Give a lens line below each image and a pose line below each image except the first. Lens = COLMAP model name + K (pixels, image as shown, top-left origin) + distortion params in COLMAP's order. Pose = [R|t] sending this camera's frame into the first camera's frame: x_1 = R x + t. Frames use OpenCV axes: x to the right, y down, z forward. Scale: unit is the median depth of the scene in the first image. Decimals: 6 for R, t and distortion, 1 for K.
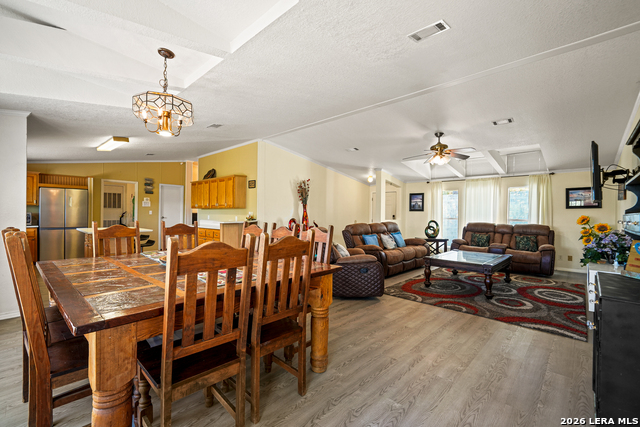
lens RADIAL K [[281.1, 0, 322.0], [0, 281.1, 215.4], [0, 0, 1]] dist [0.002021, 0.000213]
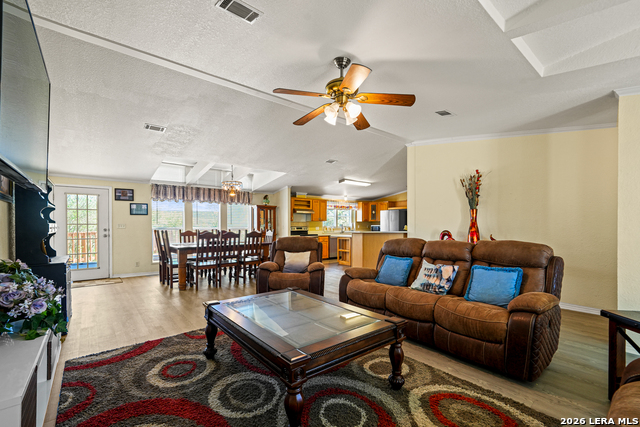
lens RADIAL K [[279.6, 0, 310.3], [0, 279.6, 226.9], [0, 0, 1]] dist [-0.000211, -0.000060]
pose [[-0.149927, -0.002349, -0.988694, 0.622908], [-0.001929, 0.999996, -0.002083, 0.003335], [0.988695, 0.001594, -0.149931, 0.695310]]
